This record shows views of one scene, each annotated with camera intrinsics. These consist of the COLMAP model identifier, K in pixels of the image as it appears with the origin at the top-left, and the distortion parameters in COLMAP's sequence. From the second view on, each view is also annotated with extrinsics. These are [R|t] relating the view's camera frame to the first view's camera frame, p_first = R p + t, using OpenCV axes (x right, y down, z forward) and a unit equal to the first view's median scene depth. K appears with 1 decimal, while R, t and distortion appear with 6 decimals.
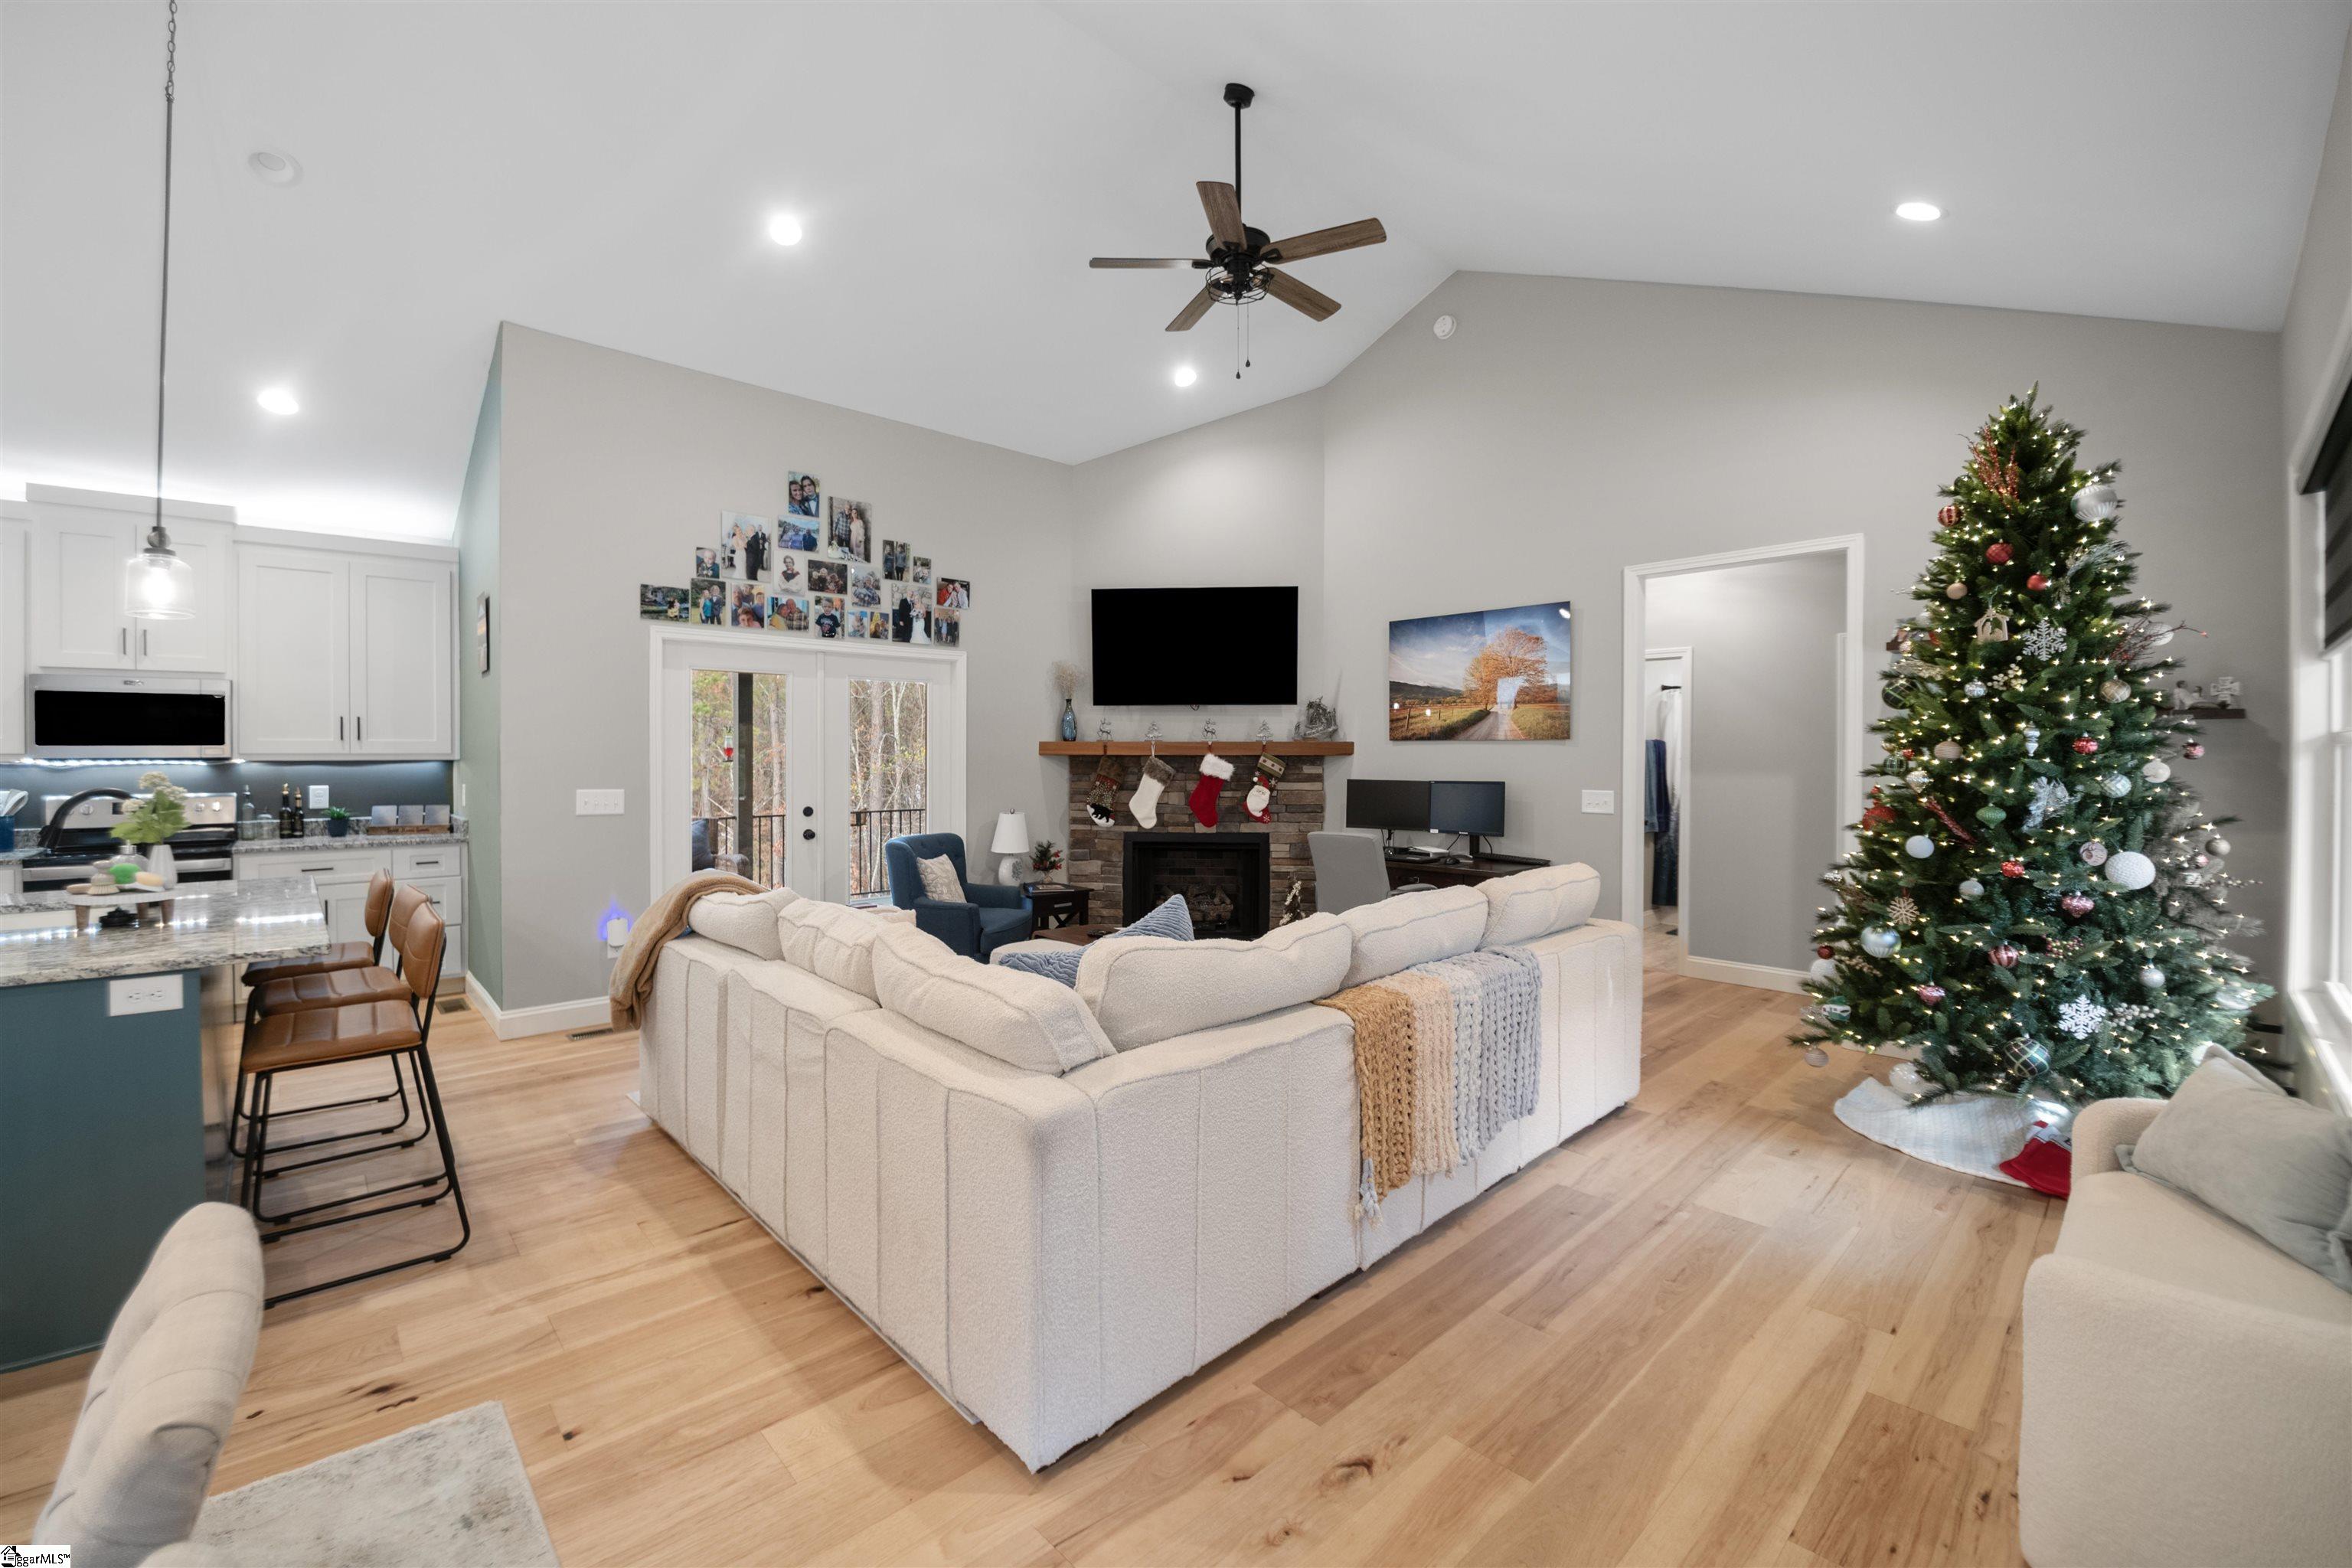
lens RADIAL K [[960.3, 0, 1162.3], [0, 960.3, 766.4], [0, 0, 1]] dist [-0.026364, -0.000792]
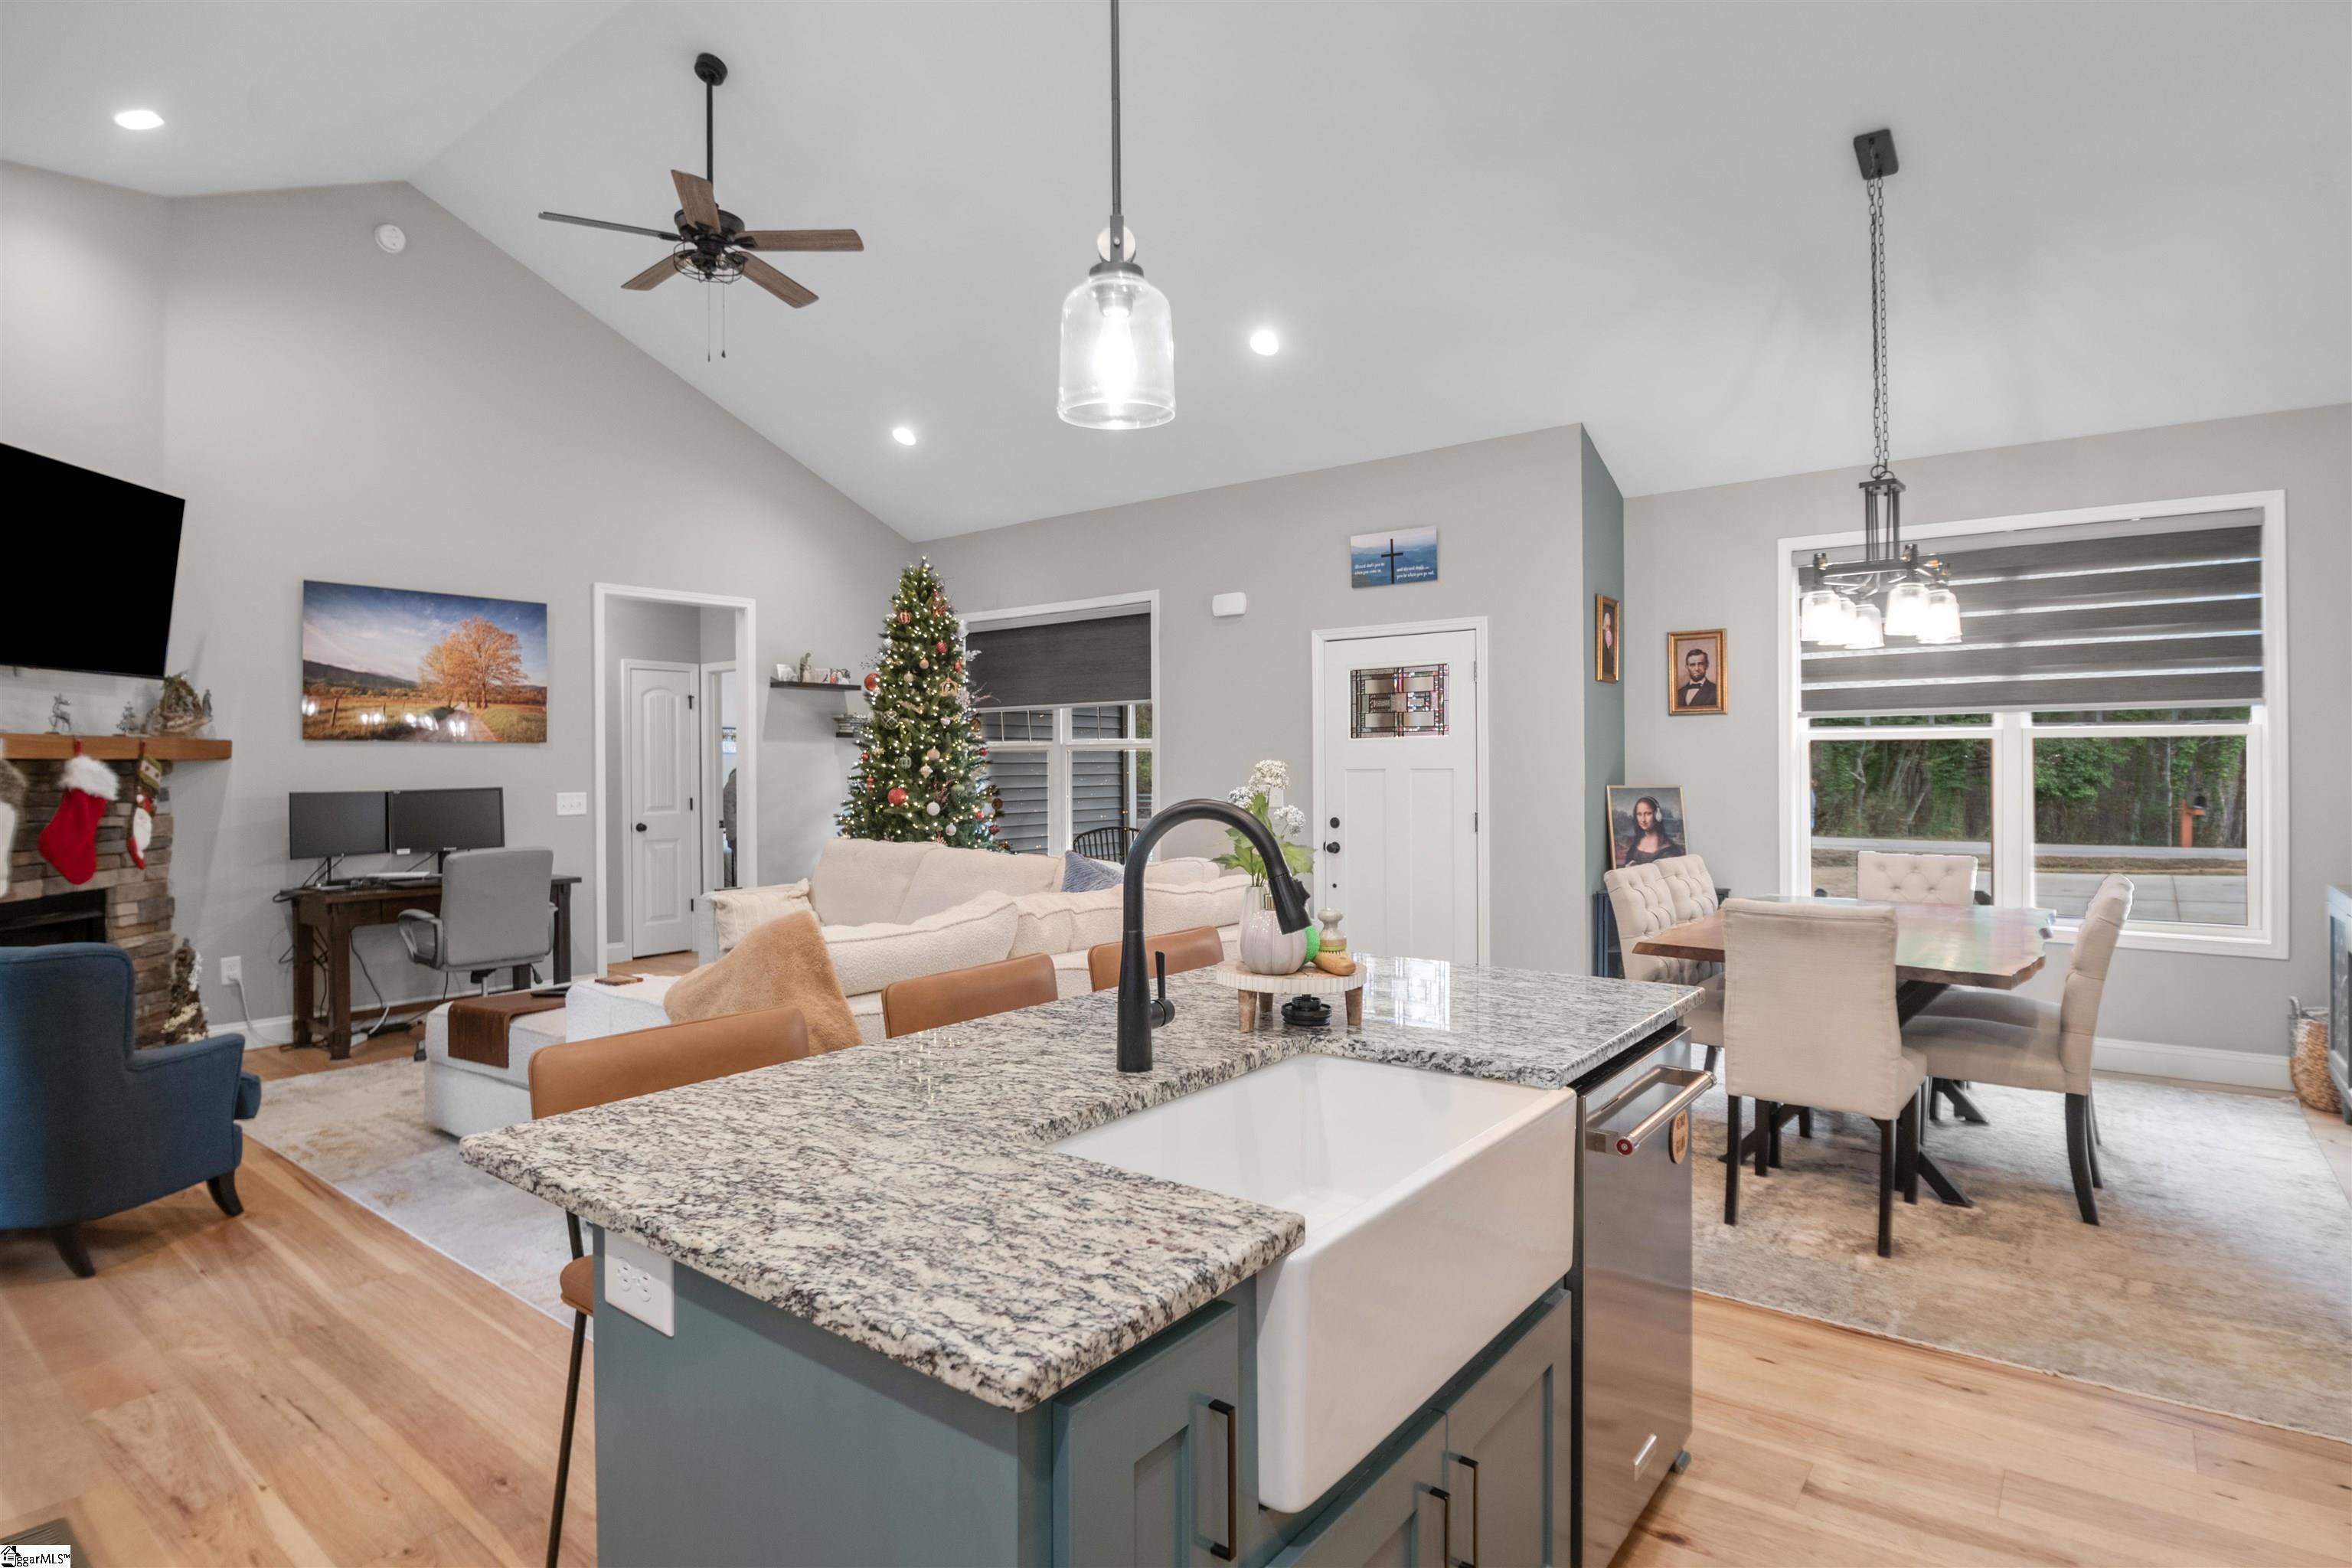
lens RADIAL K [[1197.9, 0, 1168.2], [0, 1197.9, 764.4], [0, 0, 1]] dist [-0.024235, -0.000659]
pose [[-0.173419, 0.000087, 0.984848, -0.880083], [0.018182, 0.999830, 0.003113, 0.002158], [-0.984680, 0.018447, -0.173391, 0.561153]]
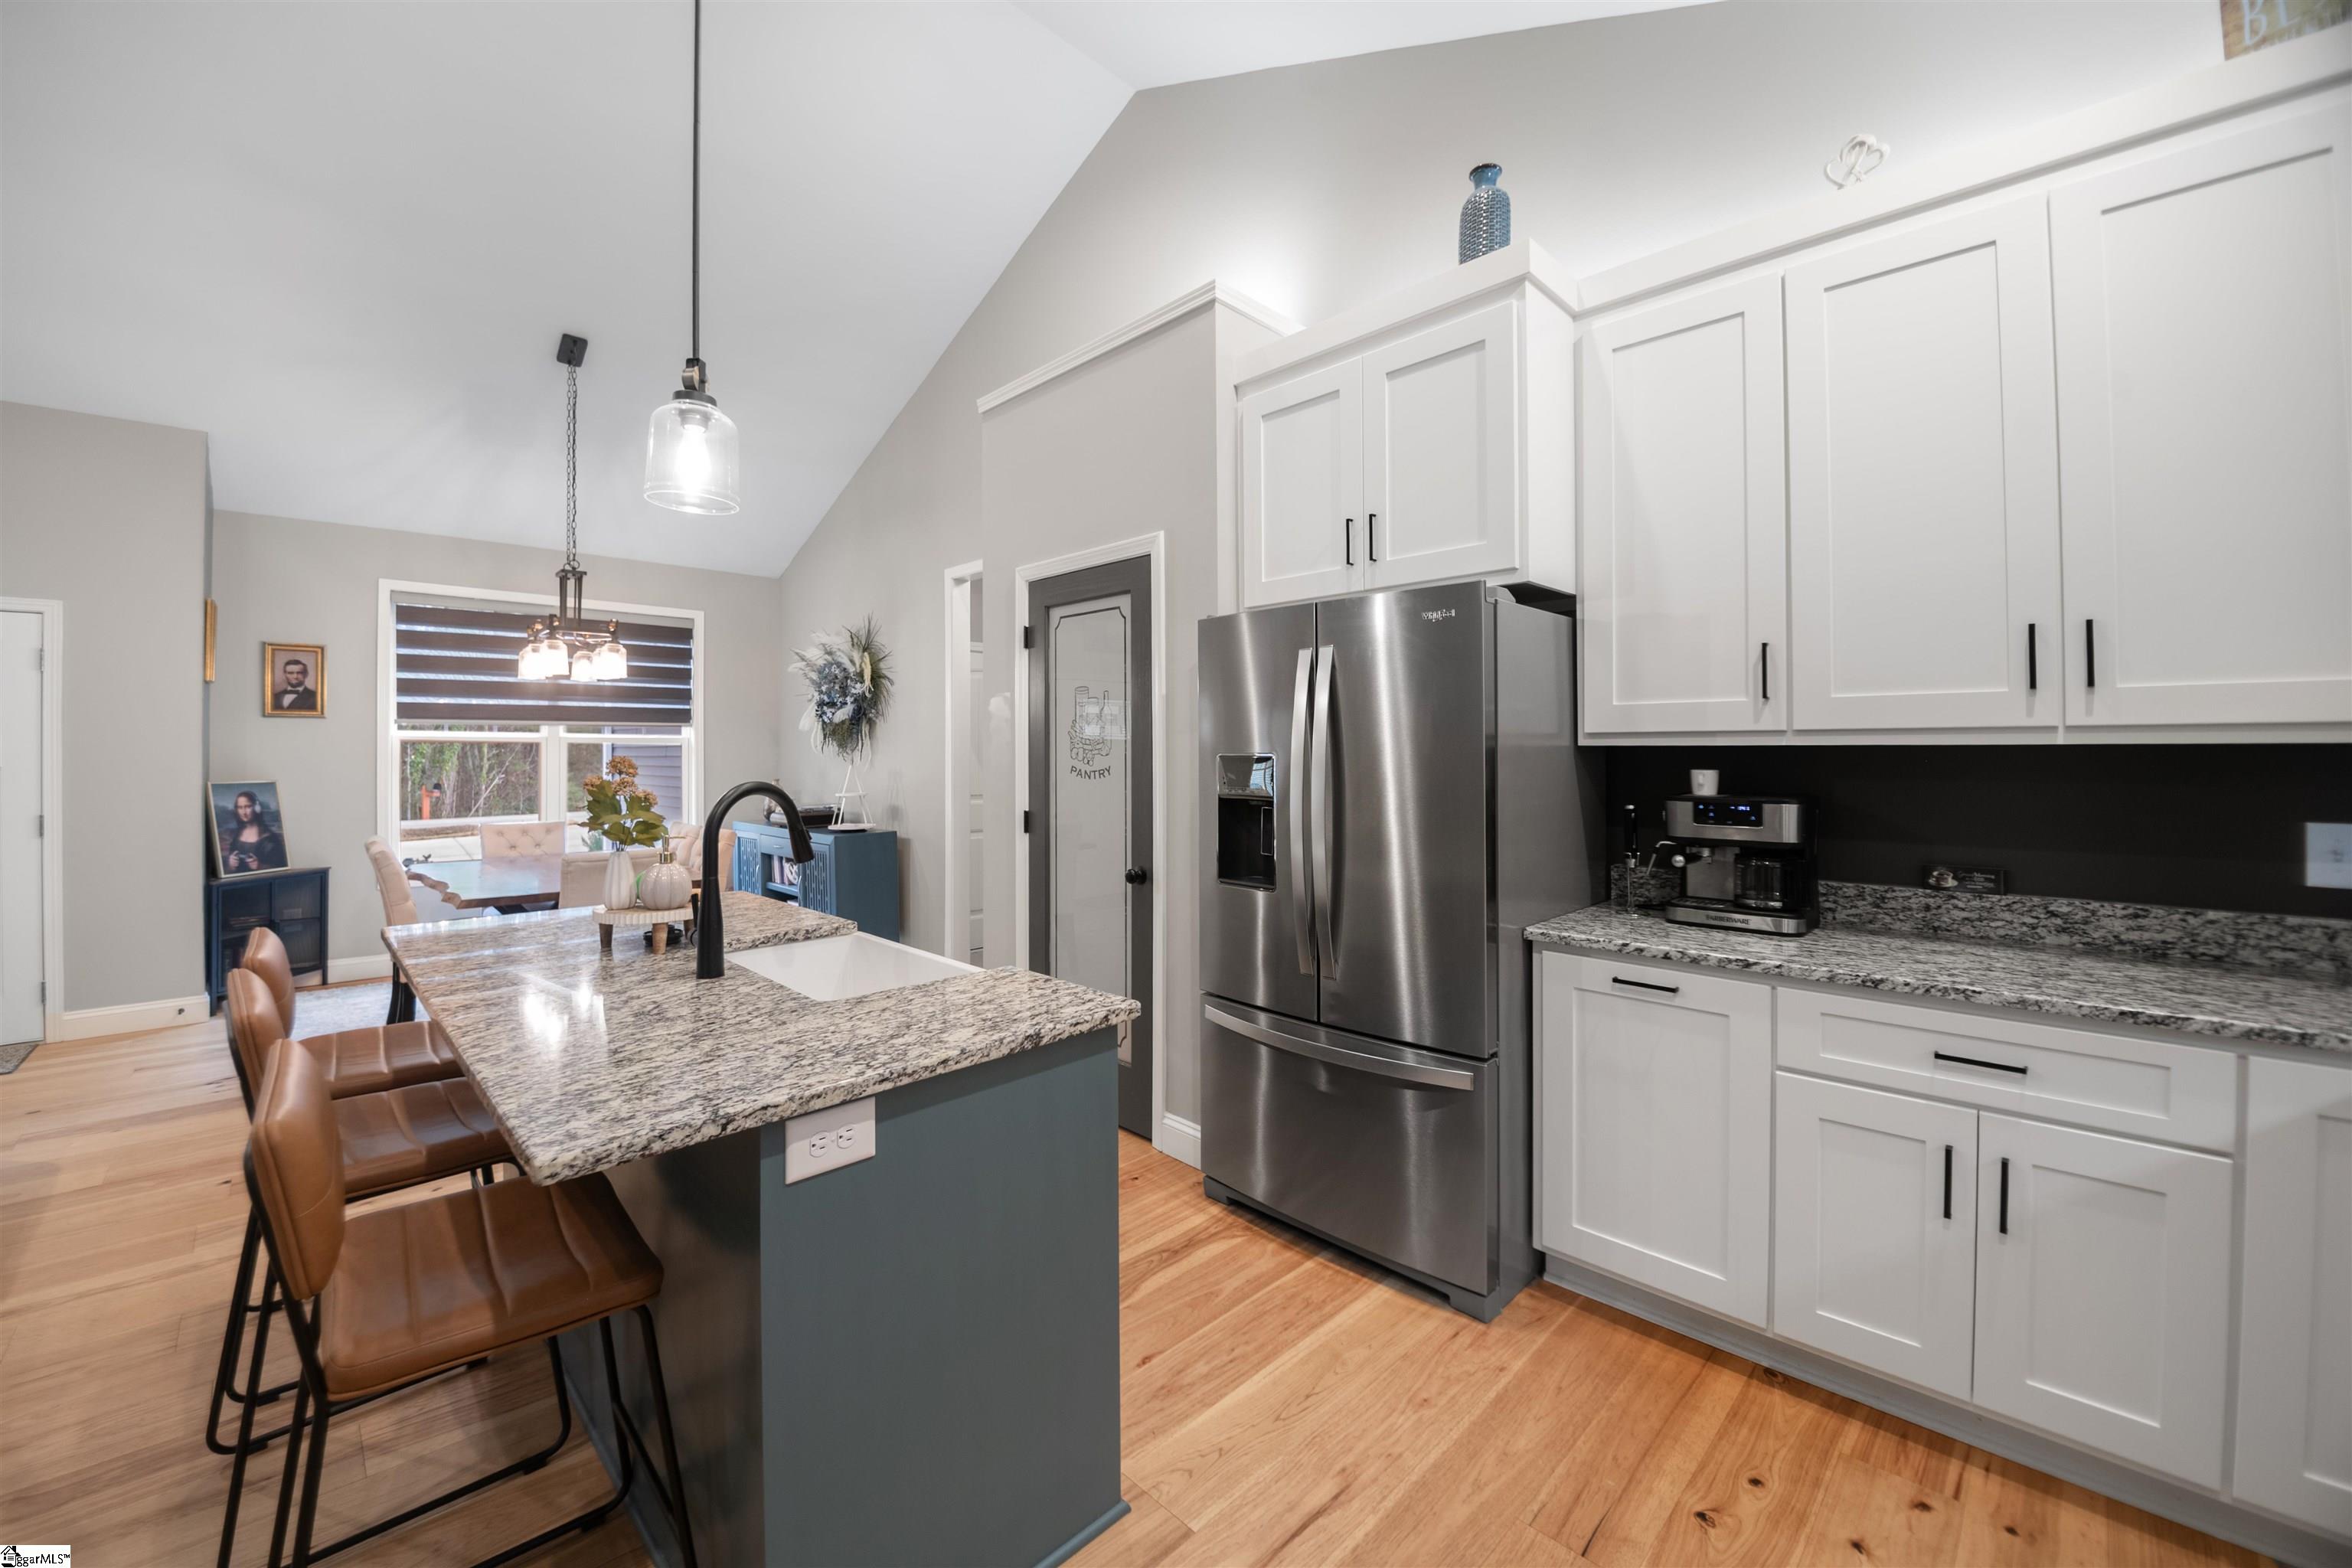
lens RADIAL K [[918.6, 0, 1095.4], [0, 918.6, 746.2], [0, 0, 1]] dist [-0.021485, -0.000178]
pose [[-0.999987, 0.005025, -0.000329, -0.719945], [0.005023, 0.999974, 0.005240, -0.001668], [0.000356, 0.005238, -0.999986, 0.832861]]
